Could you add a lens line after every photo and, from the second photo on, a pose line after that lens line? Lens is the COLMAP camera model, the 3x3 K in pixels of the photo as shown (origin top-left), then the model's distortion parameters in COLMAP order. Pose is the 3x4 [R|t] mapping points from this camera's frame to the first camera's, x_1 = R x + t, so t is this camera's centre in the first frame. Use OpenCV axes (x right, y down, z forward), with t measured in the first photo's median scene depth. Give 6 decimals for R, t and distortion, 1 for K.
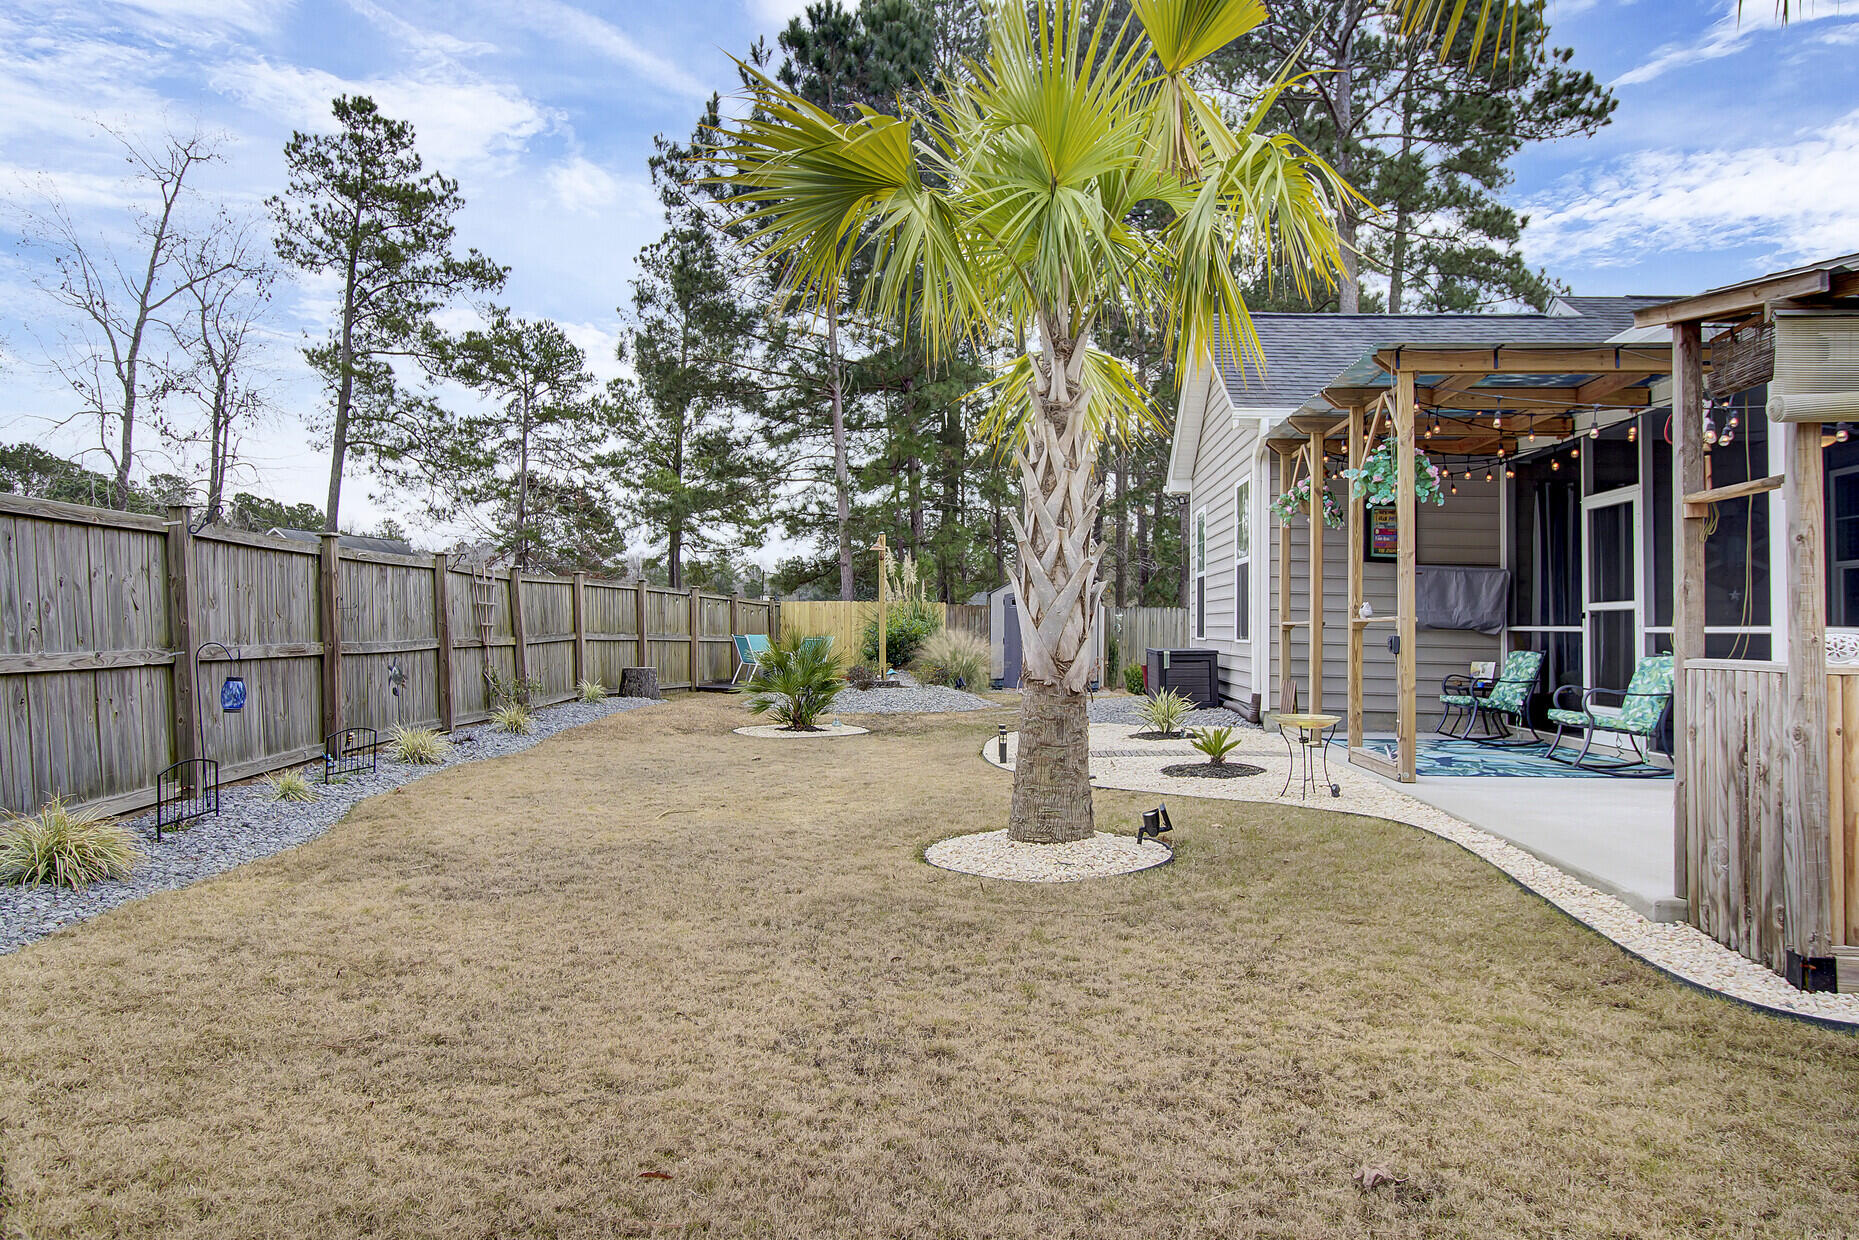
lens RADIAL K [[1197.9, 0, 960.7], [0, 1197.9, 623.1], [0, 0, 1]] dist [-0.003876, -0.000373]
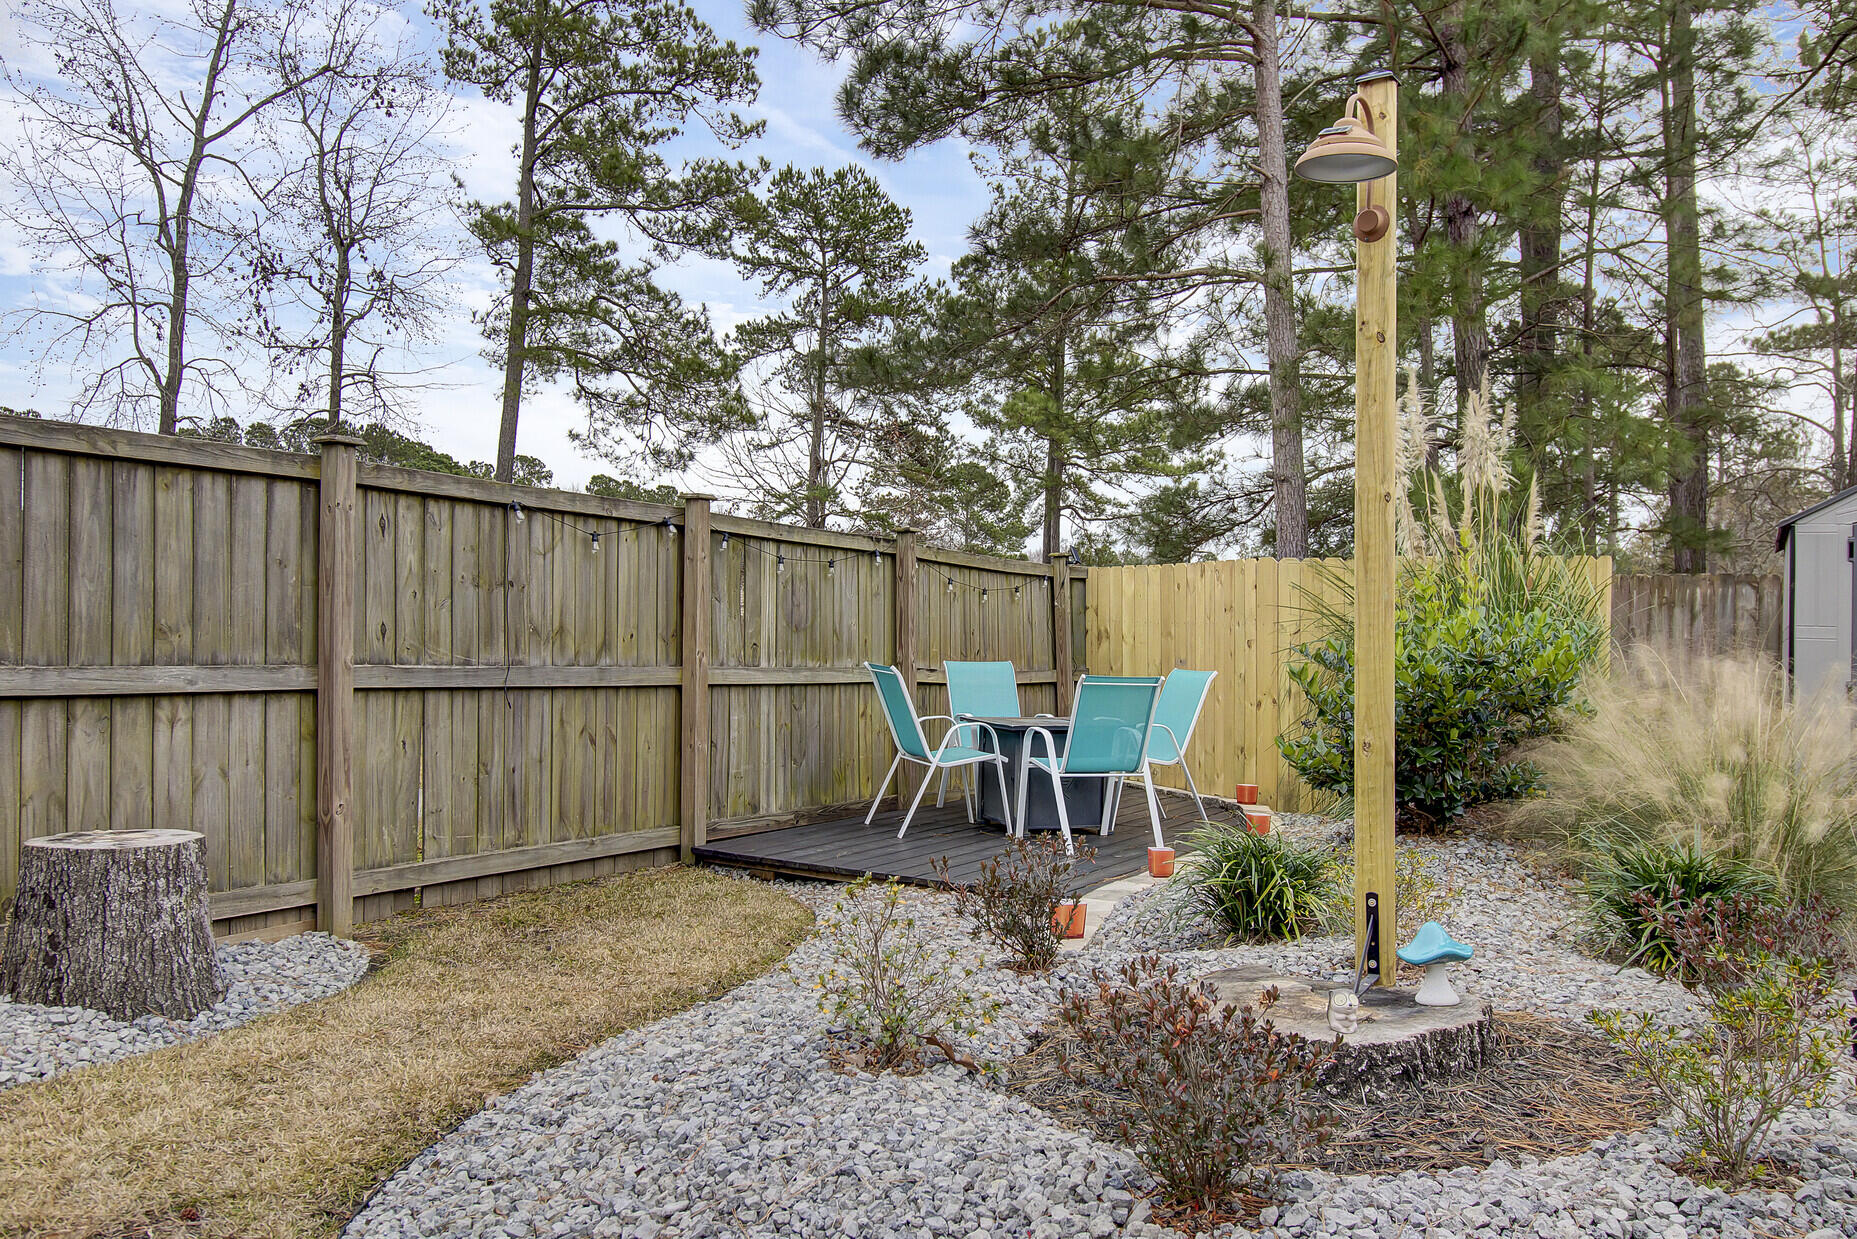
lens RADIAL K [[1572.5, 0, 928.5], [0, 1572.5, 619.5], [0, 0, 1]] dist [0.007223, 0.002927]
pose [[0.939790, 0.001346, -0.341751, -0.020641], [-0.003925, 0.999969, -0.006855, 0.000784], [0.341731, 0.007784, 0.939766, 0.332225]]
